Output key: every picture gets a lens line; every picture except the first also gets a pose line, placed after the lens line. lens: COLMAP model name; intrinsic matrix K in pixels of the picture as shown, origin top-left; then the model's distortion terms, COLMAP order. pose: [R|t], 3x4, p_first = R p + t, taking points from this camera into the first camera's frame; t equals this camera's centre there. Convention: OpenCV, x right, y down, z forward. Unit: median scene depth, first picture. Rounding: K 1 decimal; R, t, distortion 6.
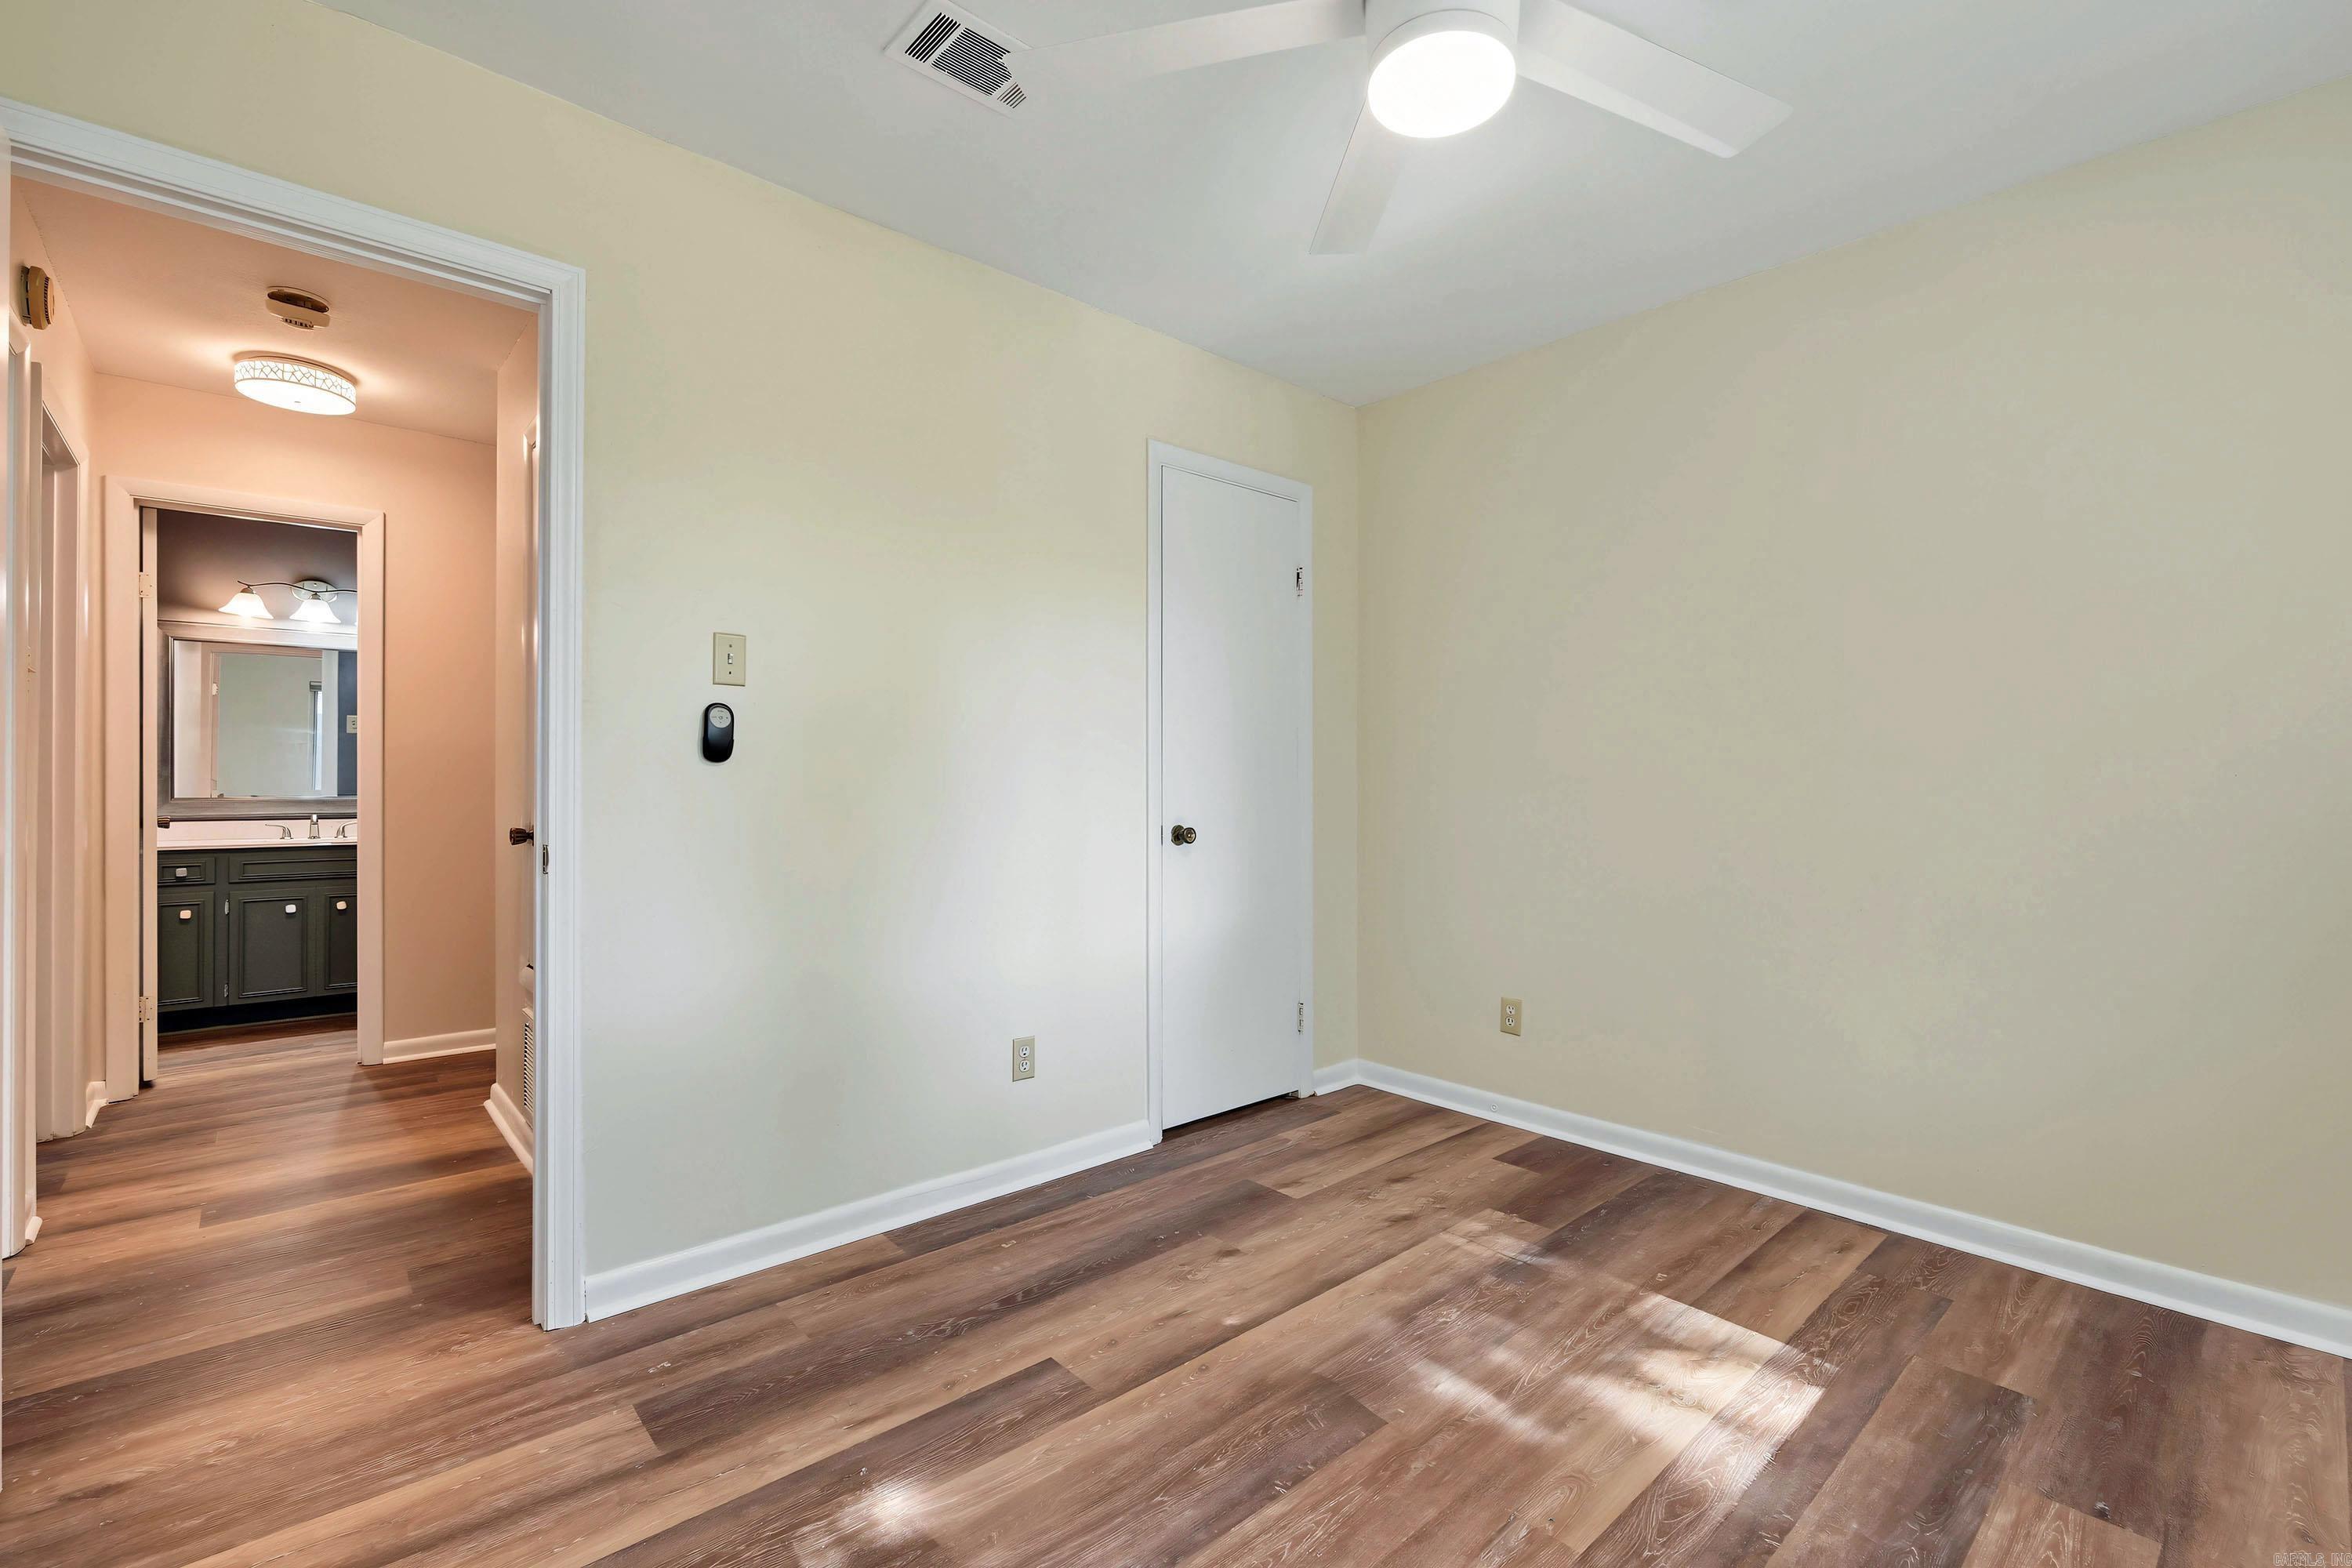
lens RADIAL K [[1025.0, 0, 1171.4], [0, 1025.0, 778.4], [0, 0, 1]] dist [-0.002834, 0.000458]
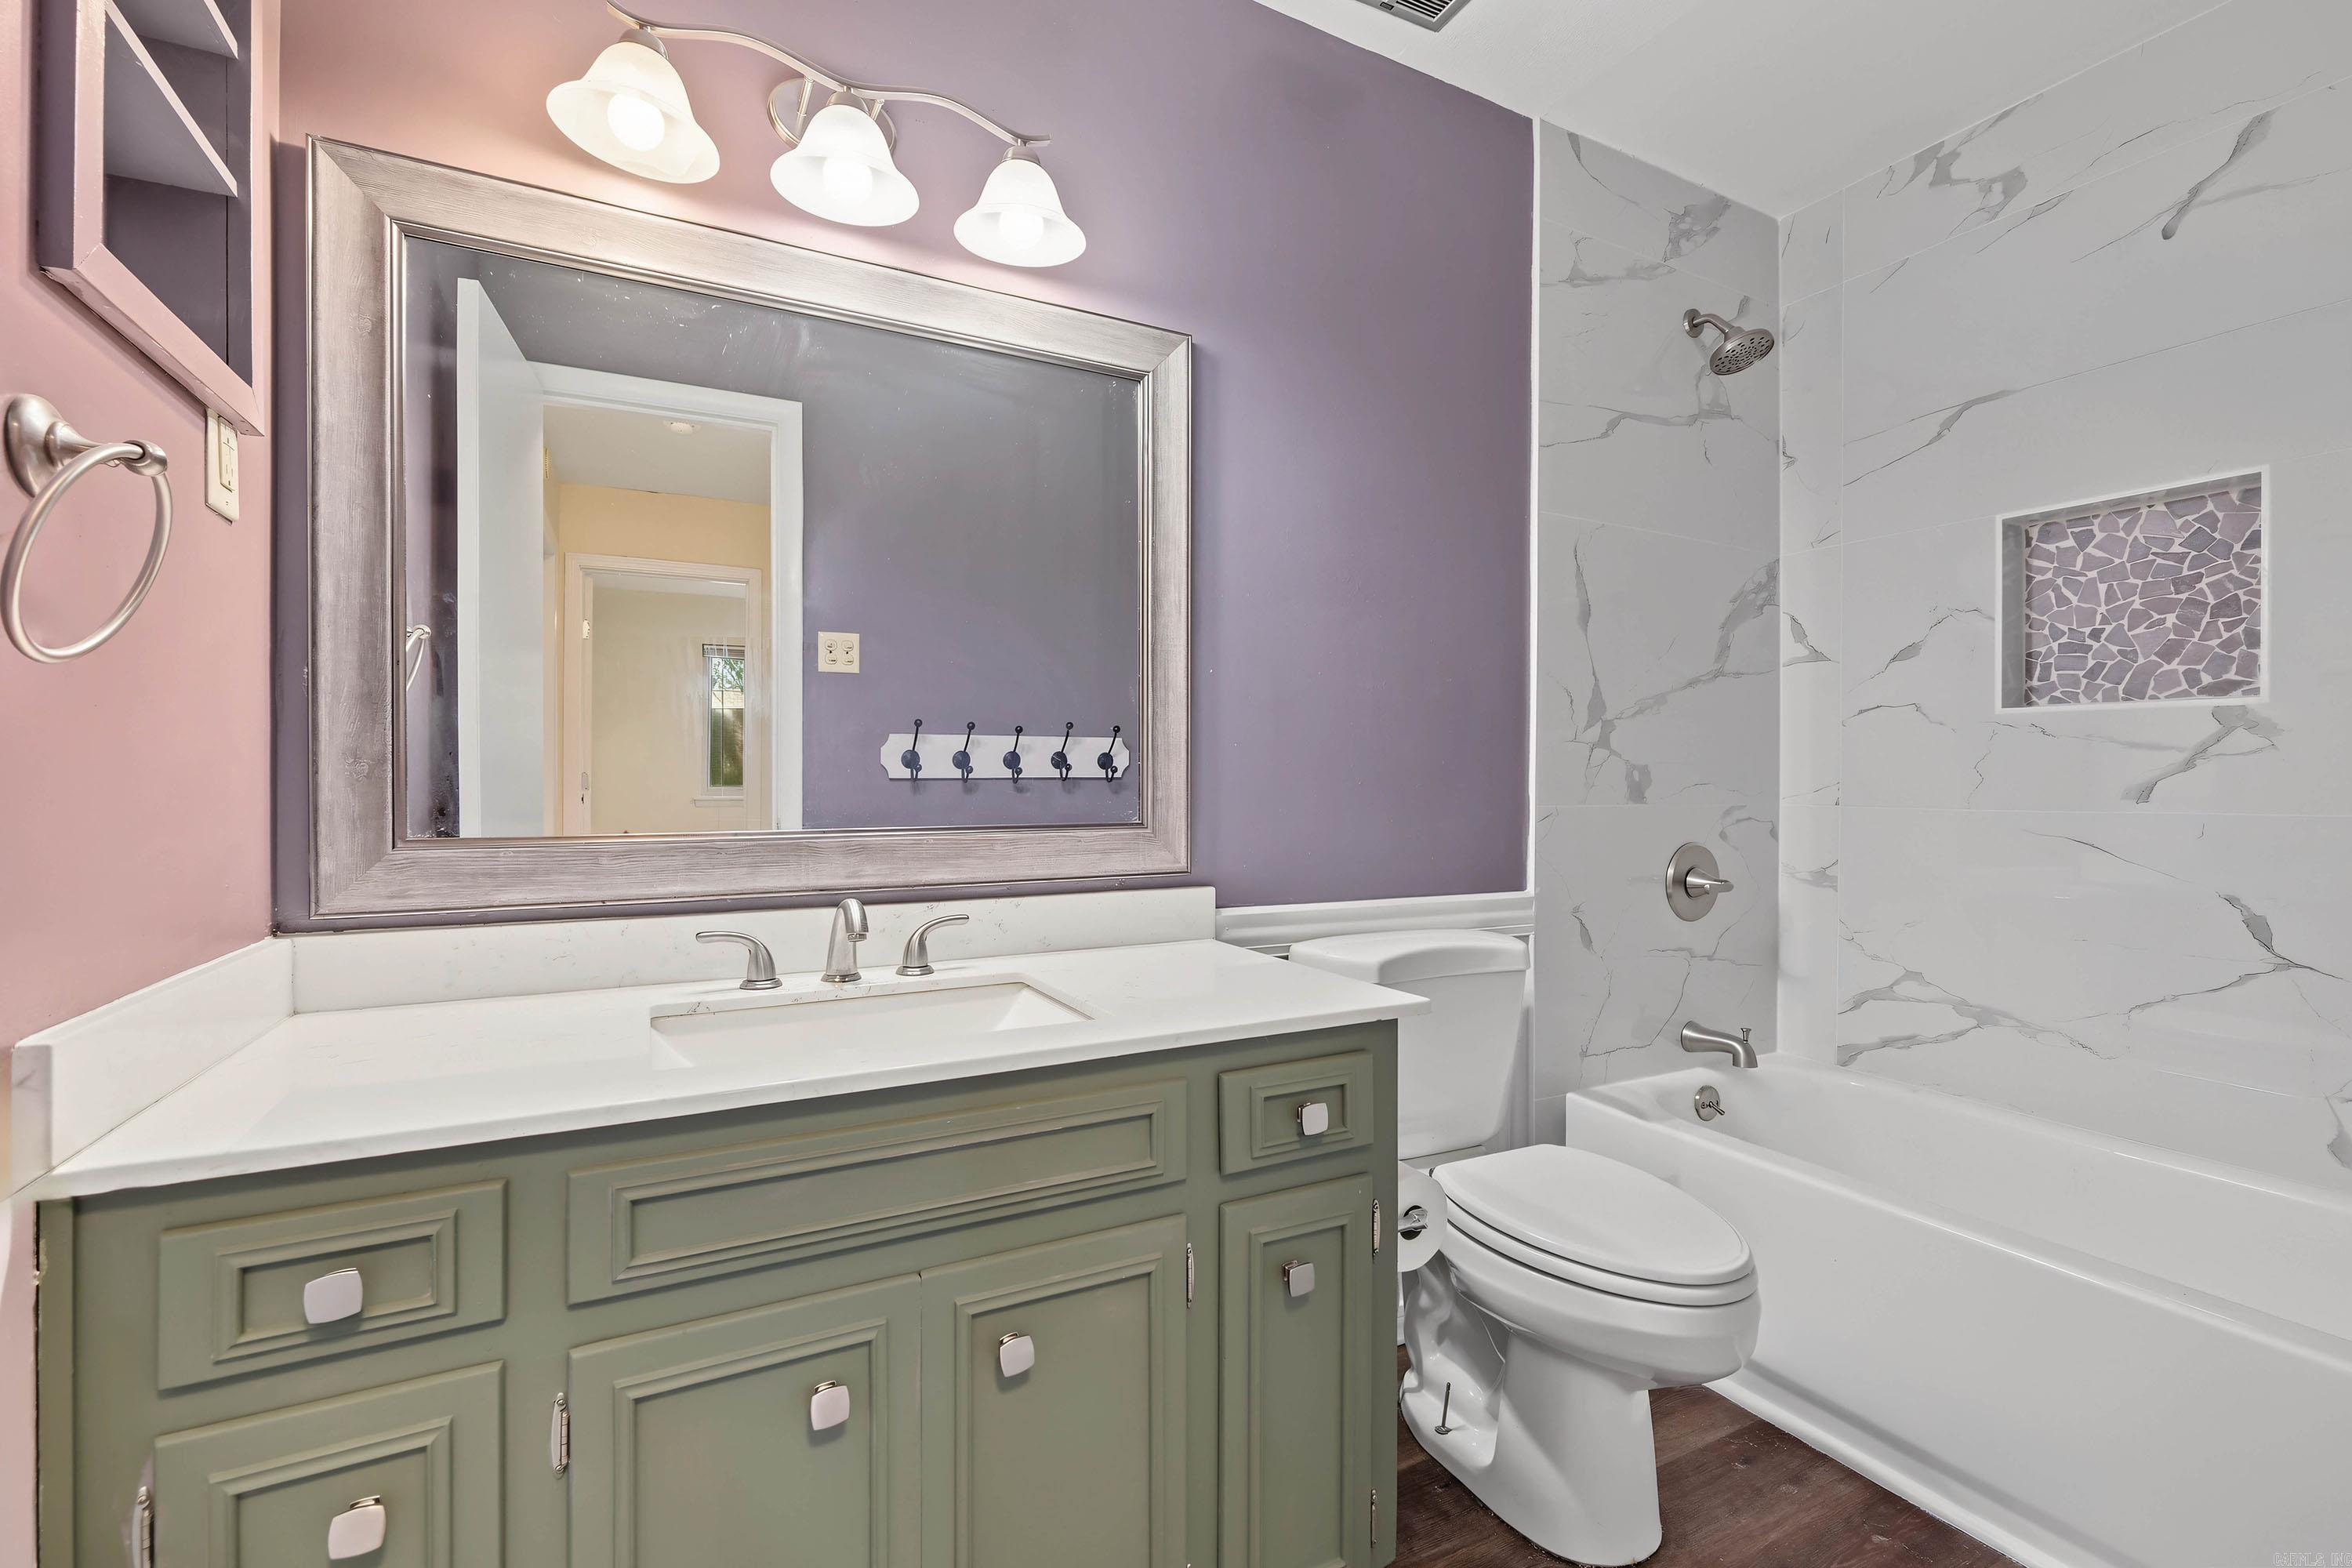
lens RADIAL K [[1025.0, 0, 1174.0], [0, 1025.0, 784.4], [0, 0, 1]] dist [-0.002834, 0.000458]
pose [[0.969136, 0.008744, -0.246370, -0.752556], [-0.005872, 0.999906, 0.012389, 0.002746], [0.246455, -0.010560, 0.969097, 0.829379]]
